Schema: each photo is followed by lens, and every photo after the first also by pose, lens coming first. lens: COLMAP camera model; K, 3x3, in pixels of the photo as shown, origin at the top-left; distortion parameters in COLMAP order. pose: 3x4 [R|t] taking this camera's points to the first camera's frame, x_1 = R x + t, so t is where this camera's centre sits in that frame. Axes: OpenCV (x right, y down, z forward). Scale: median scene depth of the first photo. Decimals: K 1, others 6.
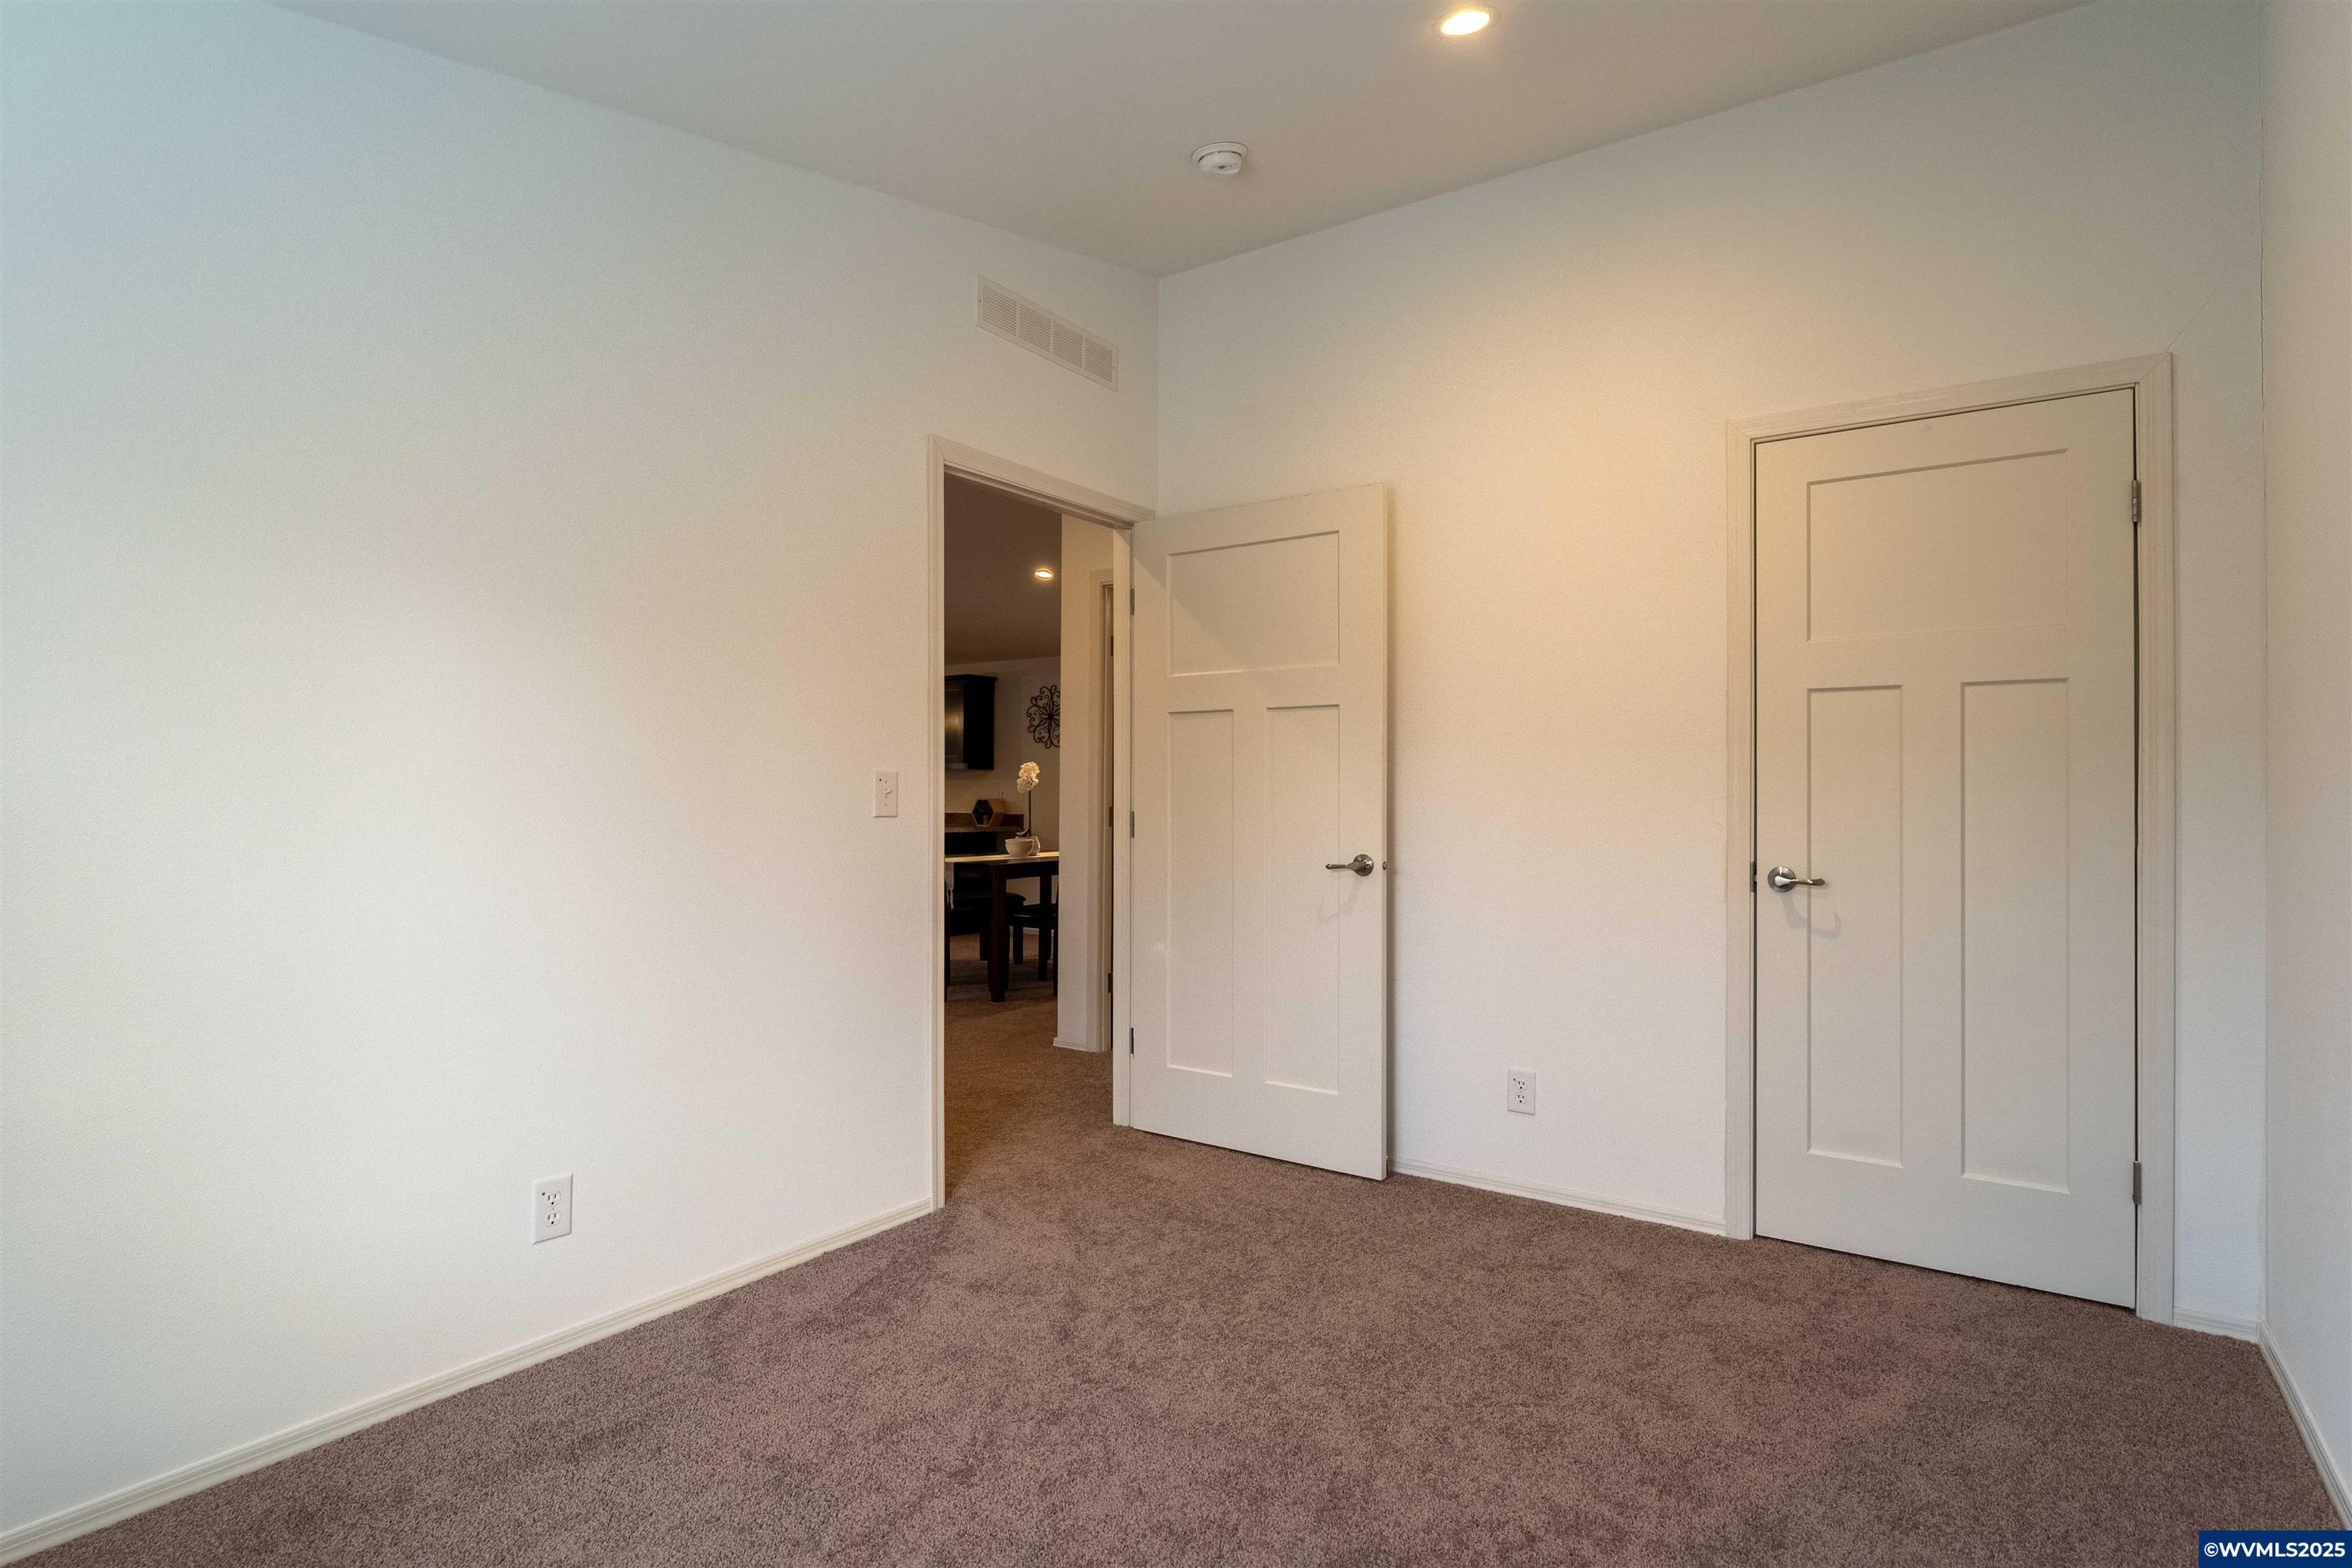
lens RADIAL K [[1195.5, 0, 1170.0], [0, 1195.5, 792.0], [0, 0, 1]] dist [-0.002611, -0.001046]
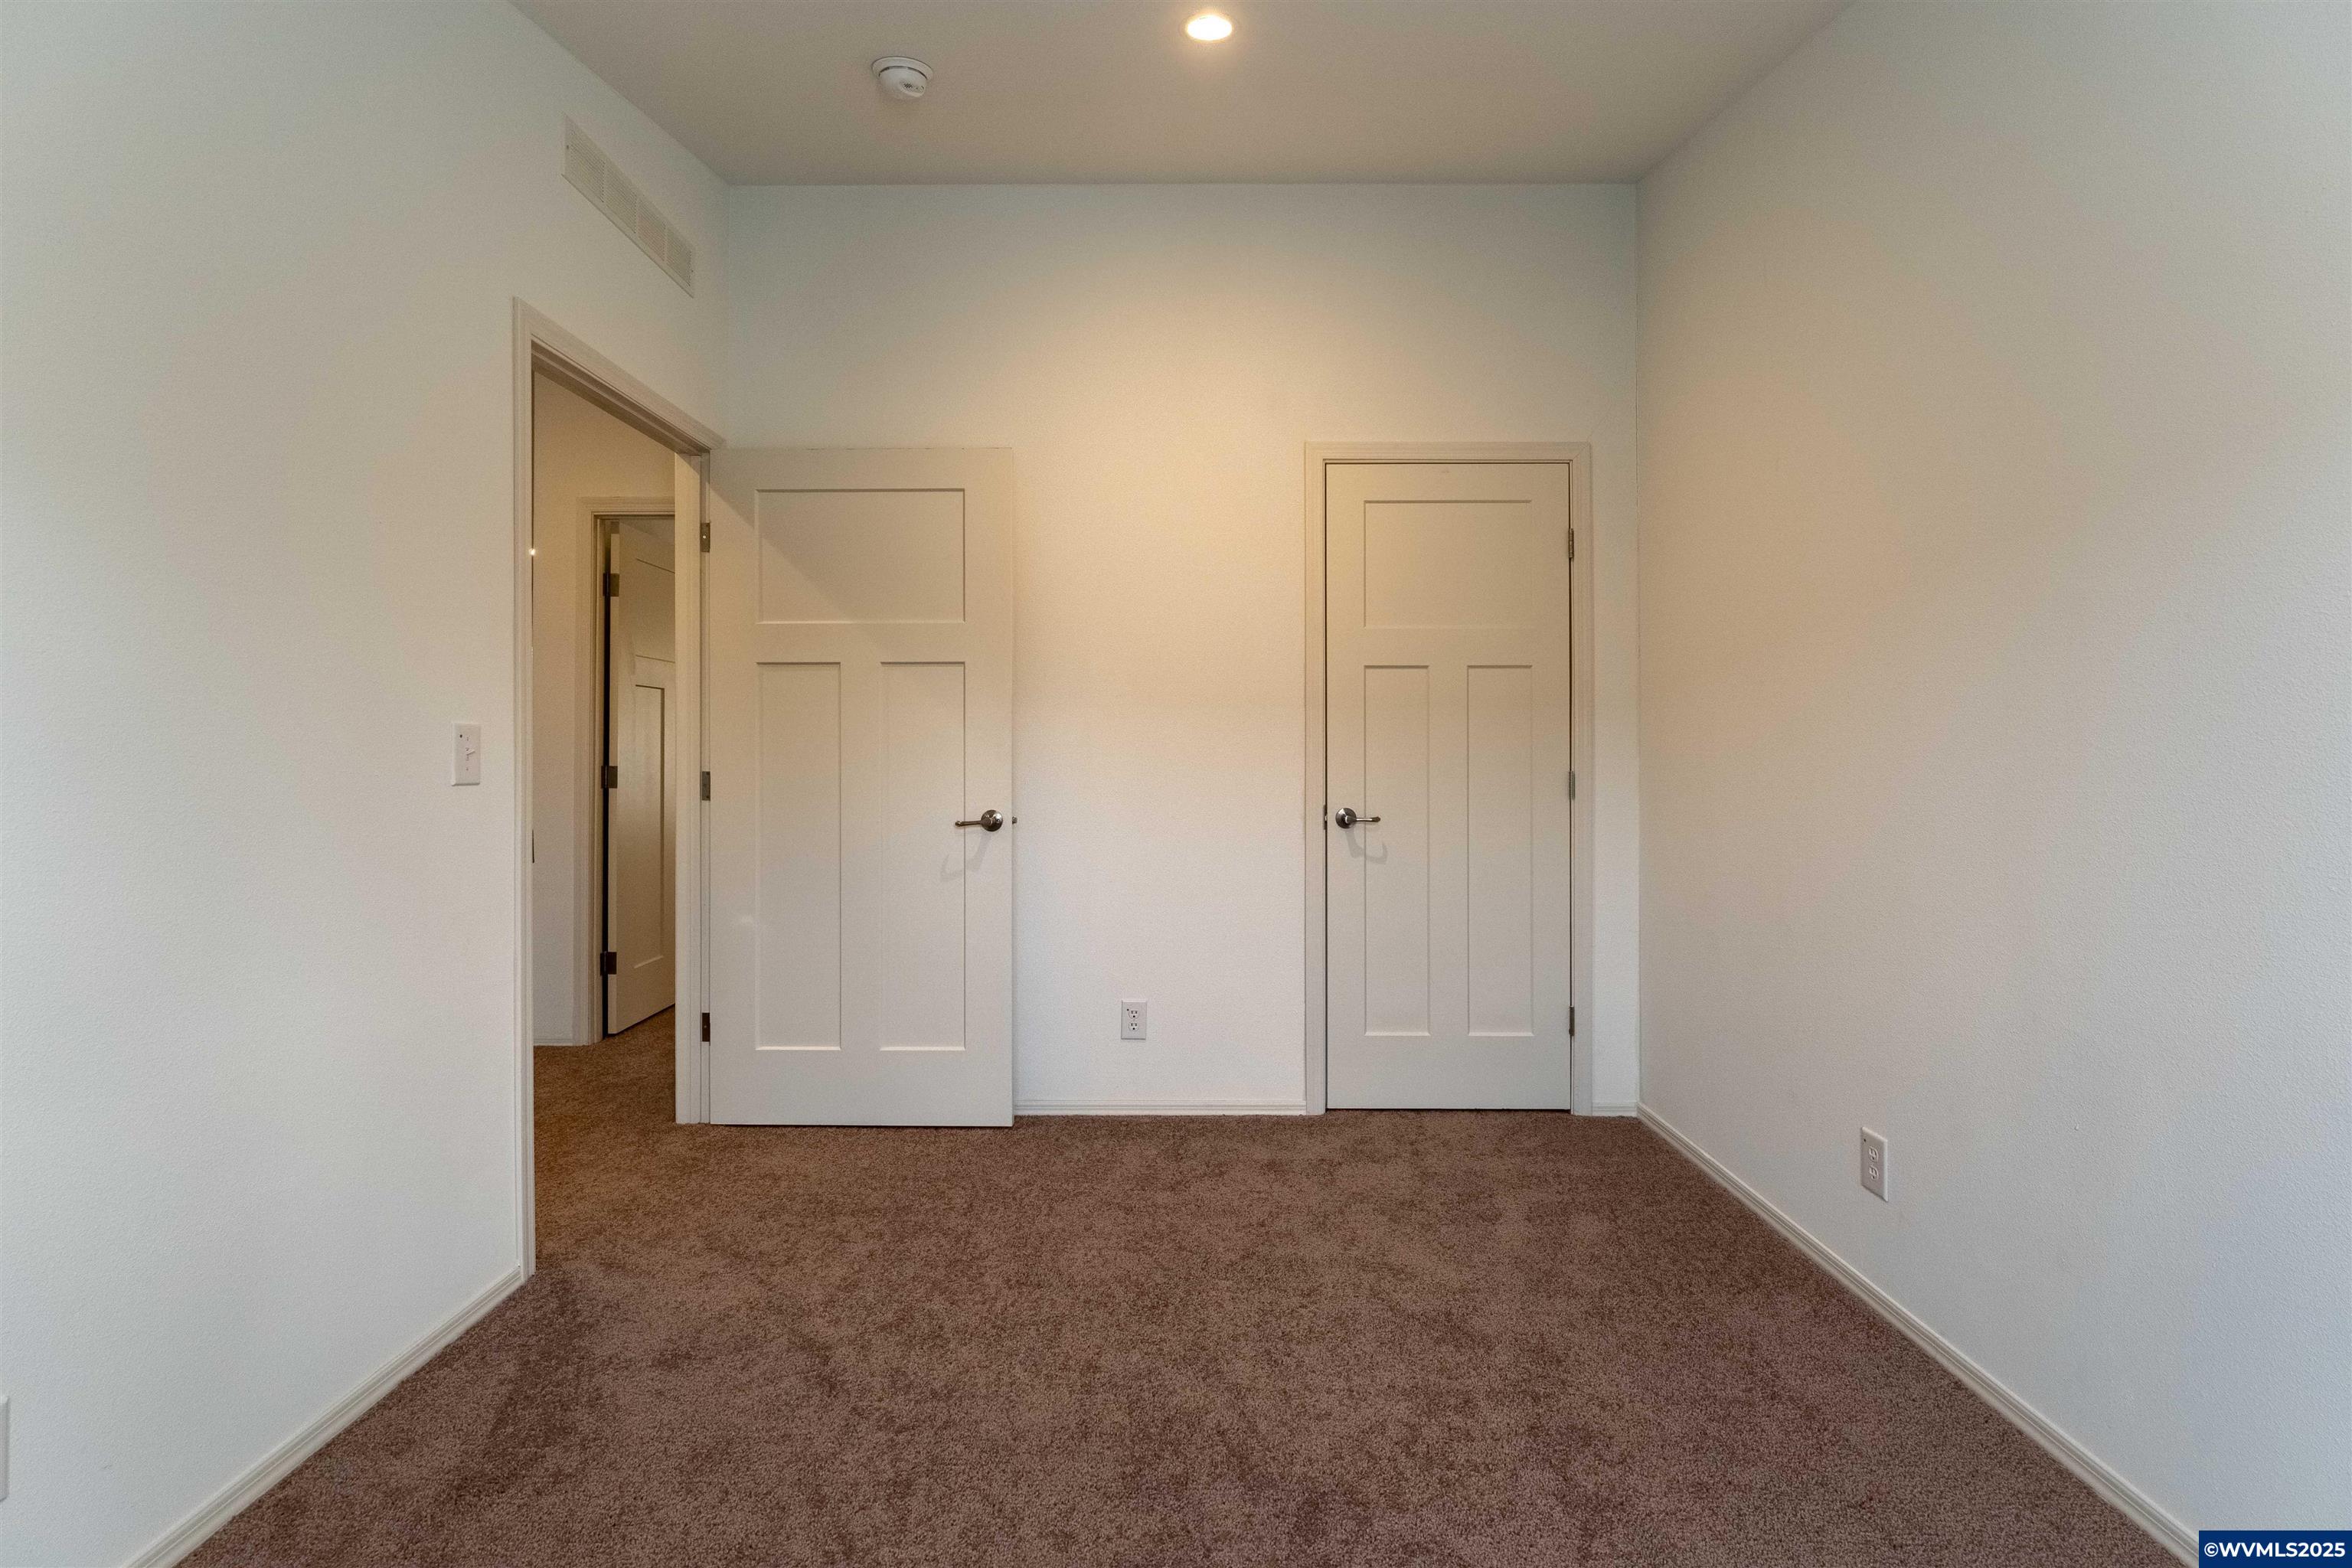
lens RADIAL K [[1064.8, 0, 1191.5], [0, 1064.8, 747.6], [0, 0, 1]] dist [-0.003418, -0.000524]
pose [[0.822939, -0.003407, 0.568120, -0.249787], [0.002584, 0.999994, 0.002254, -0.003209], [-0.568124, -0.000387, 0.822943, 0.183438]]
